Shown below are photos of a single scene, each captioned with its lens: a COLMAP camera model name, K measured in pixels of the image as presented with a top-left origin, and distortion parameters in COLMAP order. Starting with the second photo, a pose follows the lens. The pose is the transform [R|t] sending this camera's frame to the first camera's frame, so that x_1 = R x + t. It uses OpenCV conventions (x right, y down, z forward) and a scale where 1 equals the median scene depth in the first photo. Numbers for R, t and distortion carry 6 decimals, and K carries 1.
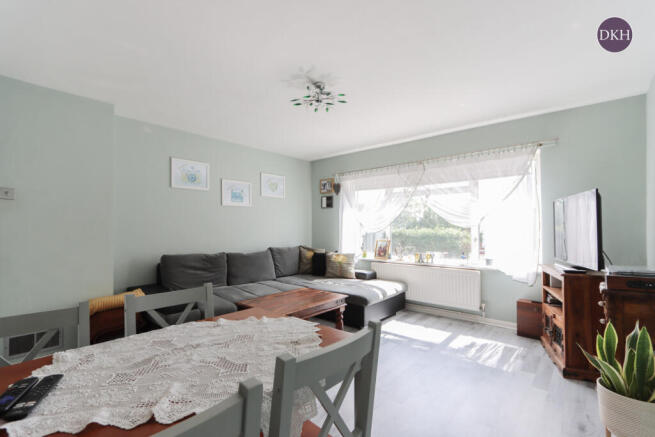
lens RADIAL K [[301.4, 0, 327.5], [0, 301.4, 218.5], [0, 0, 1]] dist [0.000617, -0.000096]
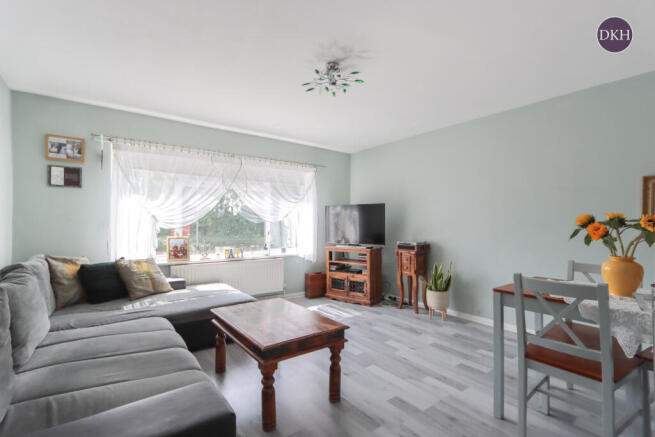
lens RADIAL K [[301.4, 0, 327.5], [0, 301.4, 218.5], [0, 0, 1]] dist [0.000617, -0.000096]
pose [[0.221472, 0.019040, 0.974981, -0.548200], [-0.035079, 0.999318, -0.011546, 0.017785], [-0.974536, -0.031645, 0.221989, 0.464137]]
